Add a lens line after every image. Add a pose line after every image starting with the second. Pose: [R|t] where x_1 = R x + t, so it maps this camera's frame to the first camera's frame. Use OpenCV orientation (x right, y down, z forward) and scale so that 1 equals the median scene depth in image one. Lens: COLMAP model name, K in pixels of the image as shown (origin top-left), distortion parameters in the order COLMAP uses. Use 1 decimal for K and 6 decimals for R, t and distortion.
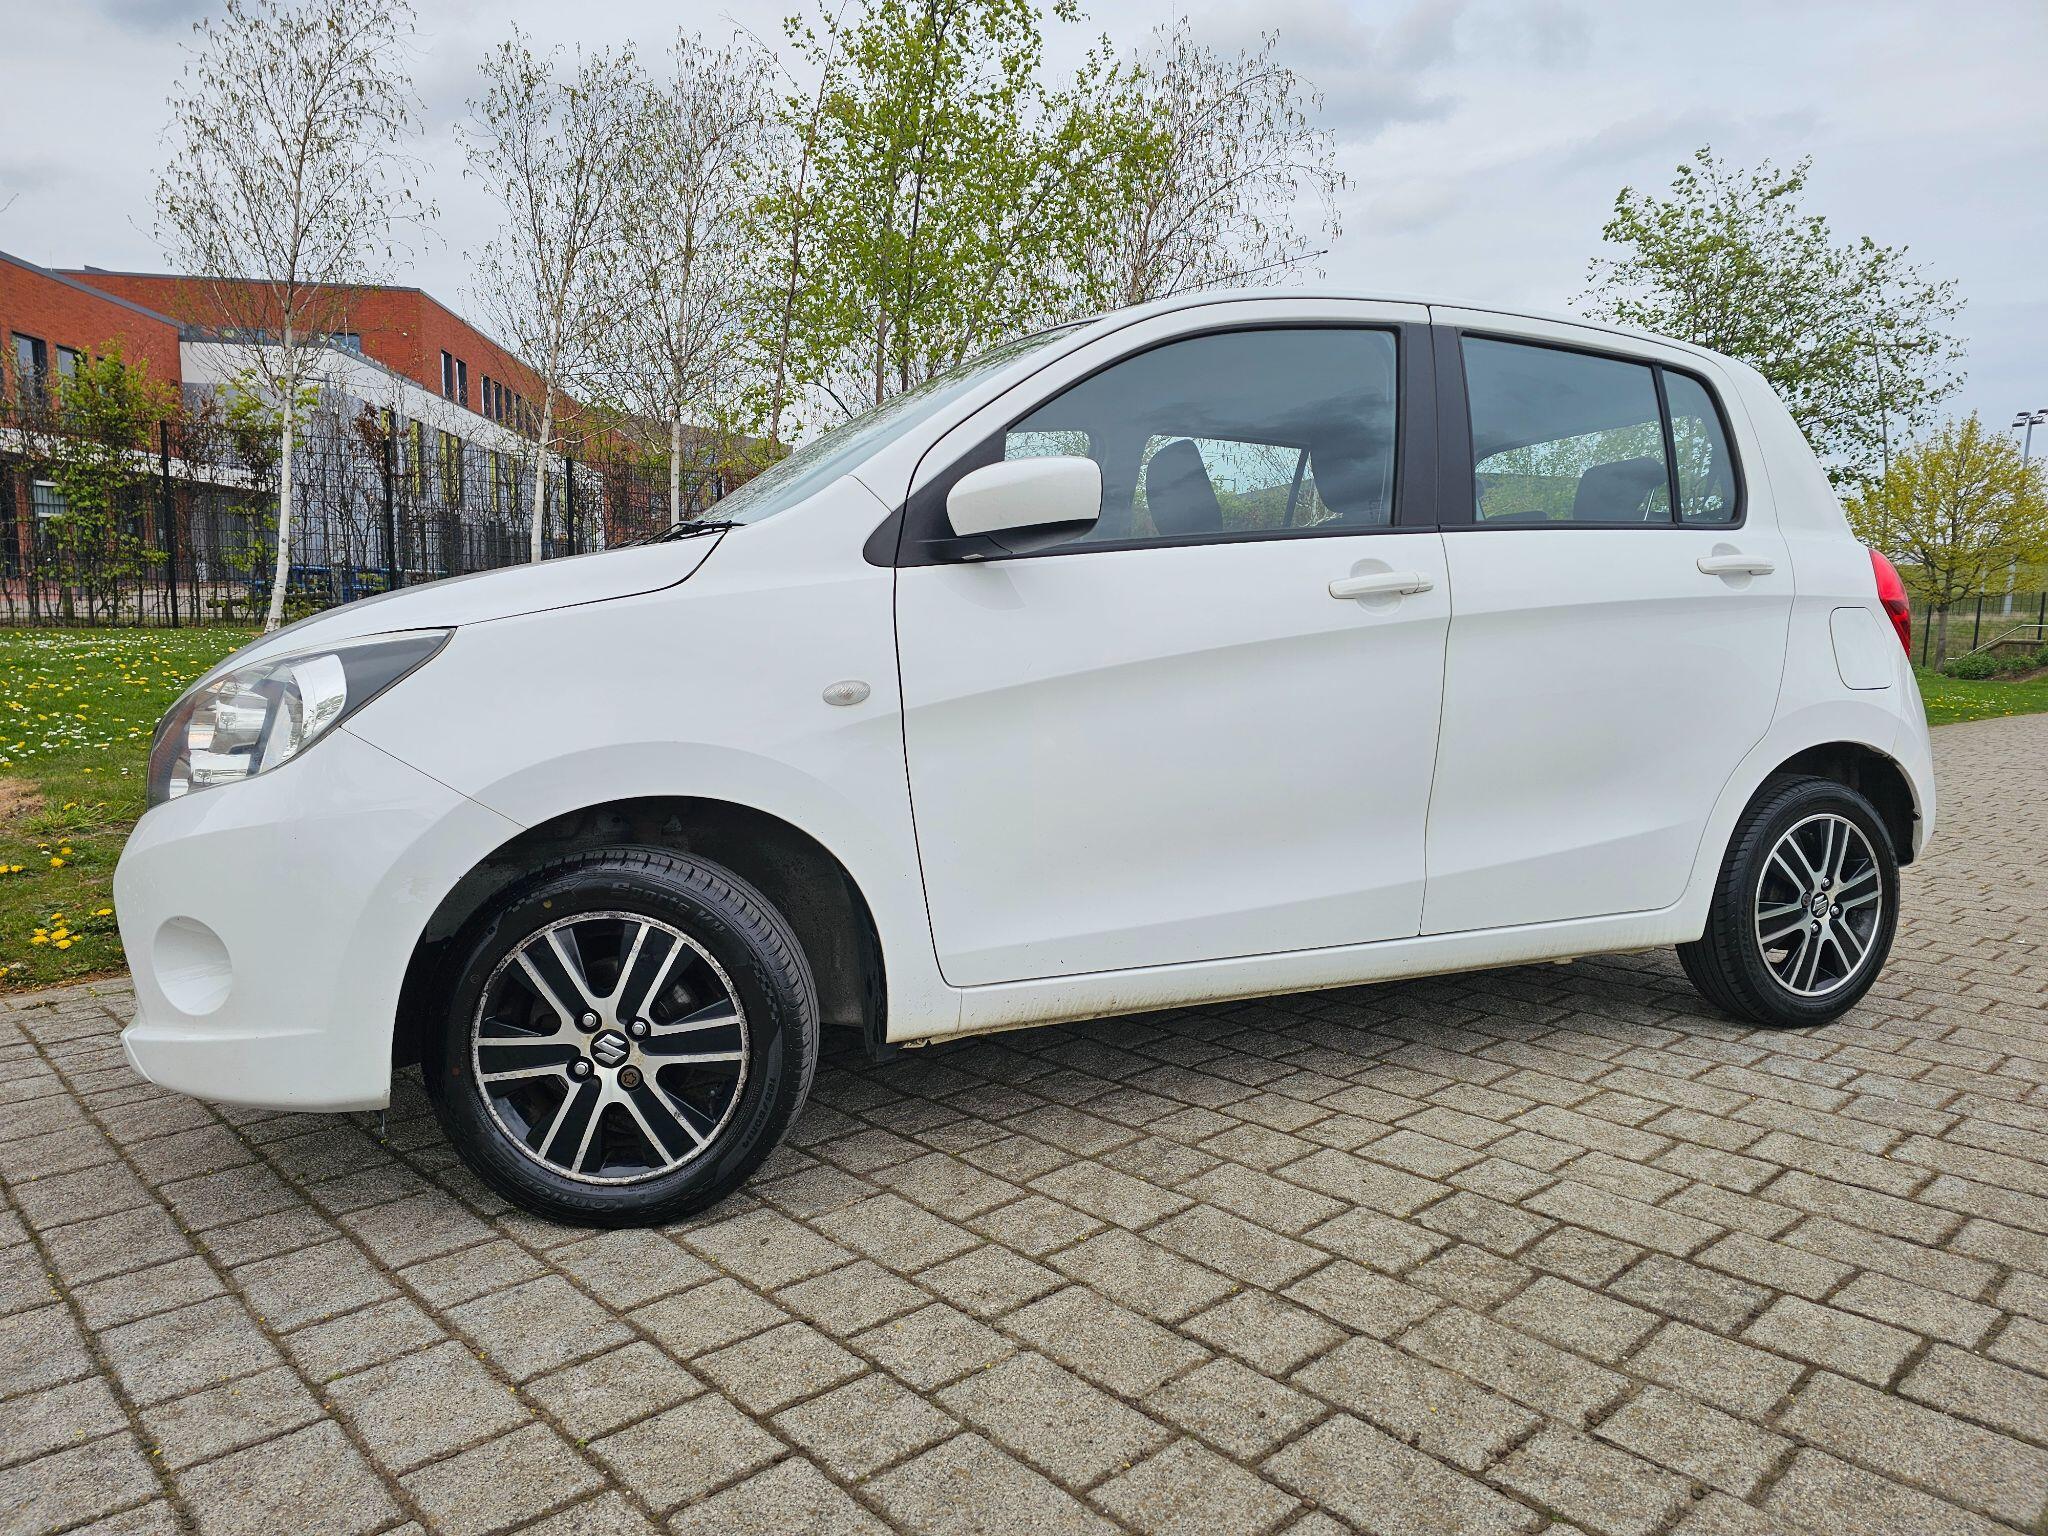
lens RADIAL K [[1371.8, 0, 1014.7], [0, 1371.8, 768.9], [0, 0, 1]] dist [0.046751, -0.033957]
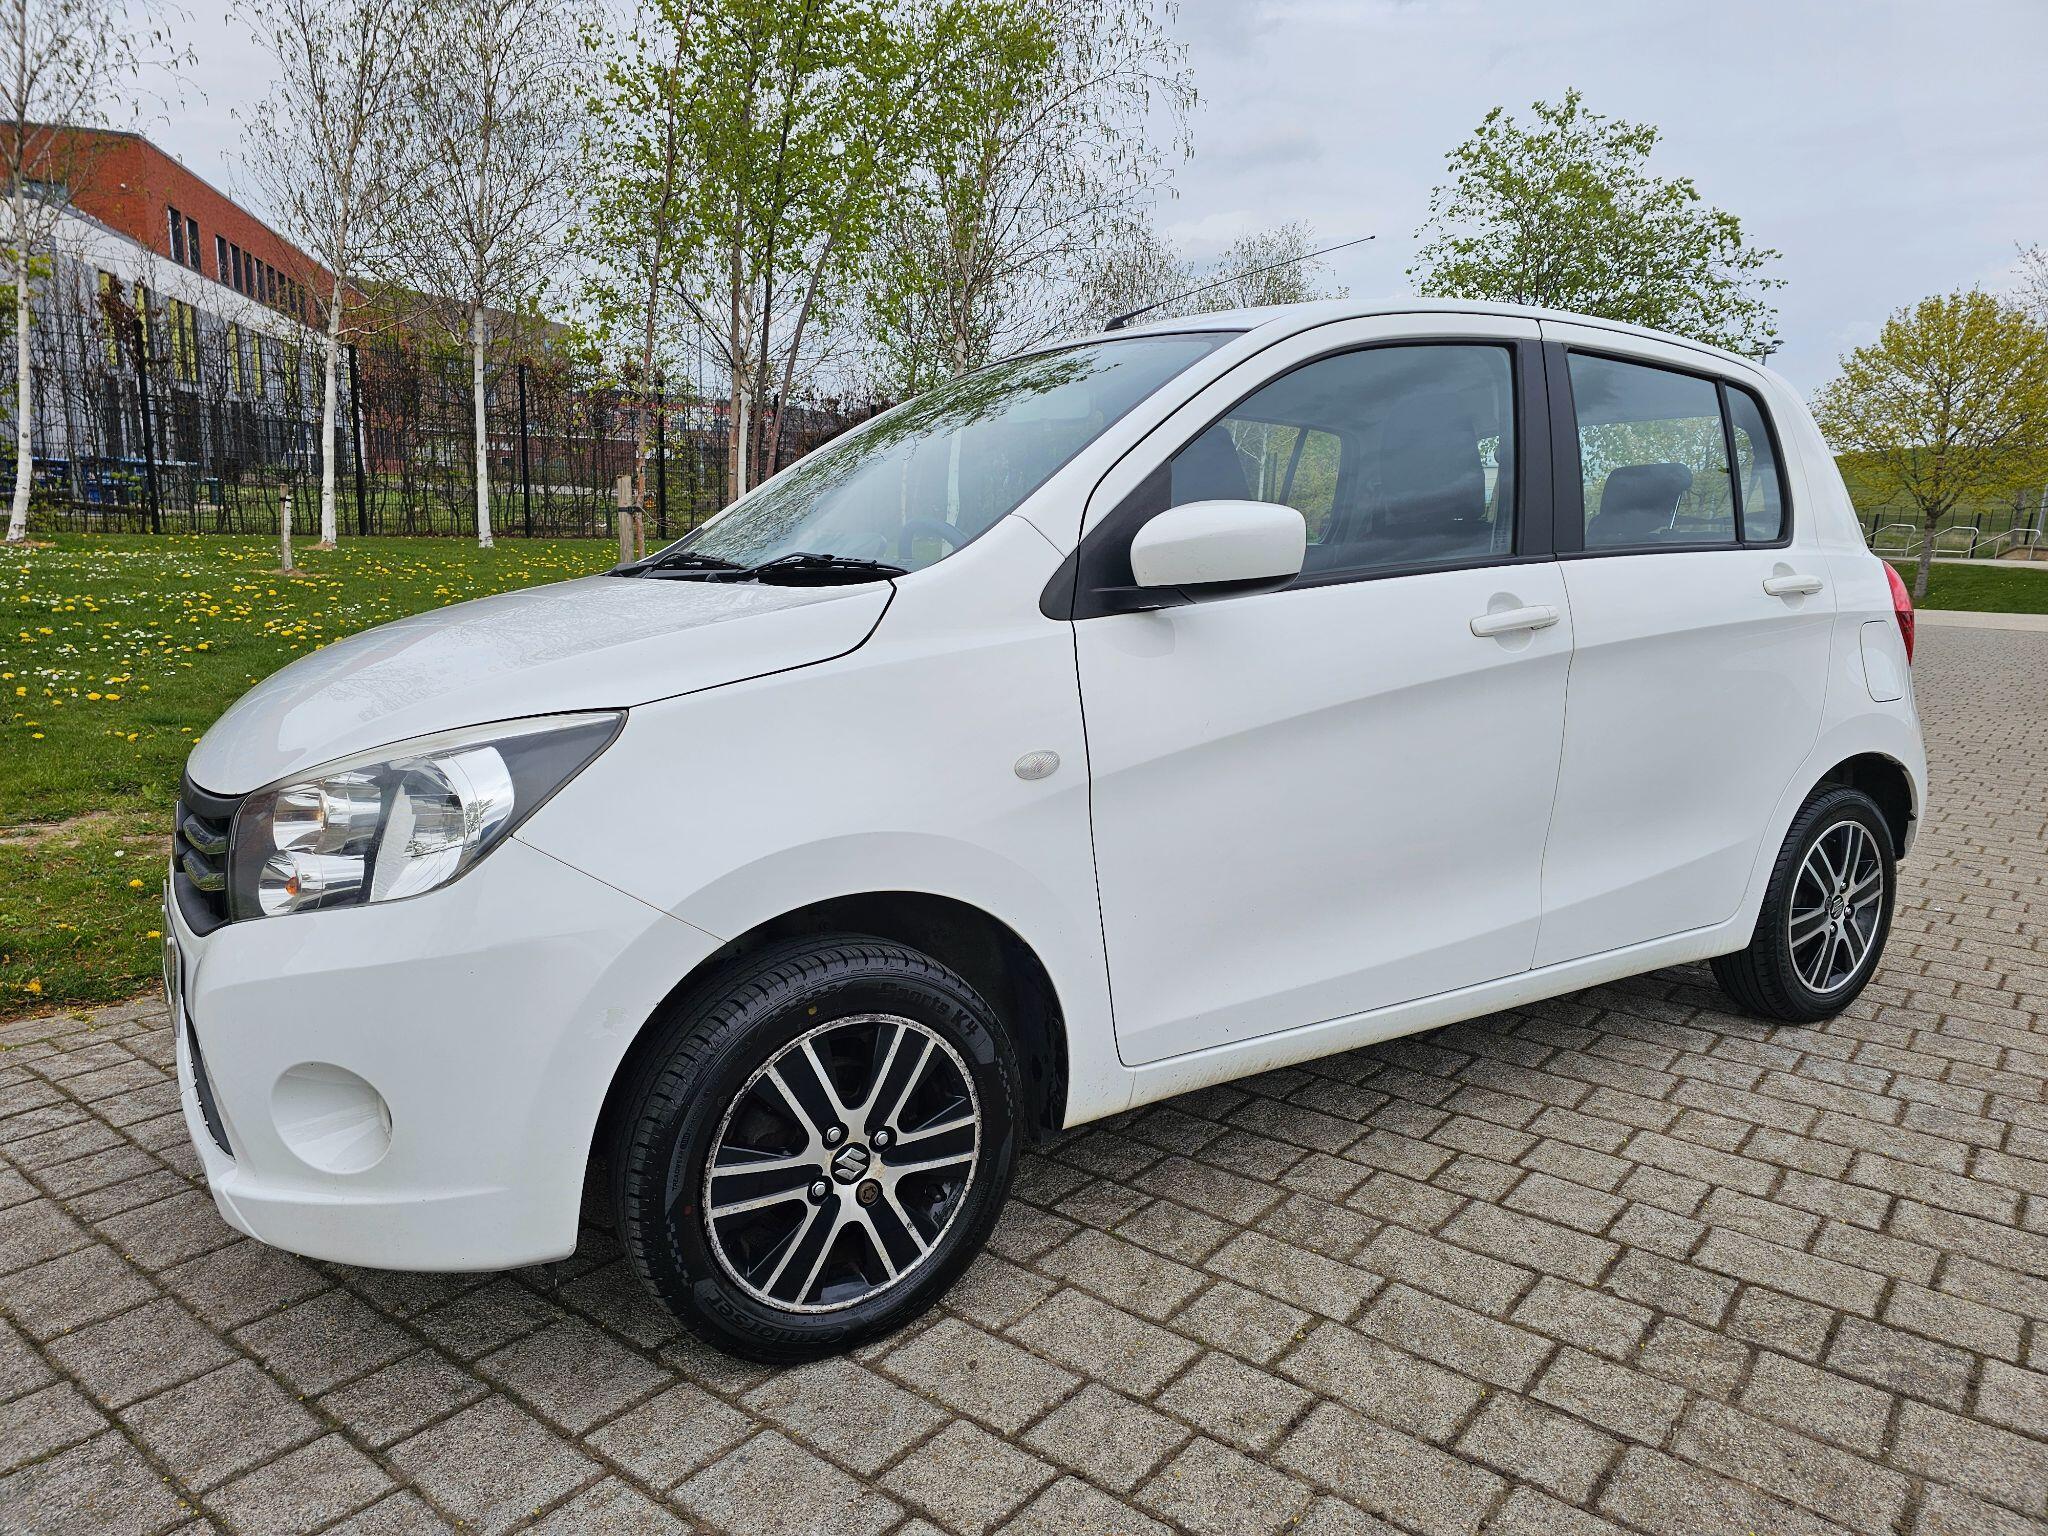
lens RADIAL K [[1371.8, 0, 1025.5], [0, 1371.8, 773.8], [0, 0, 1]] dist [0.046751, -0.033957]
pose [[0.988154, -0.012258, 0.152973, -0.240034], [0.000782, 0.997194, 0.074852, -0.105629], [-0.153461, -0.073846, 0.985391, 0.088836]]
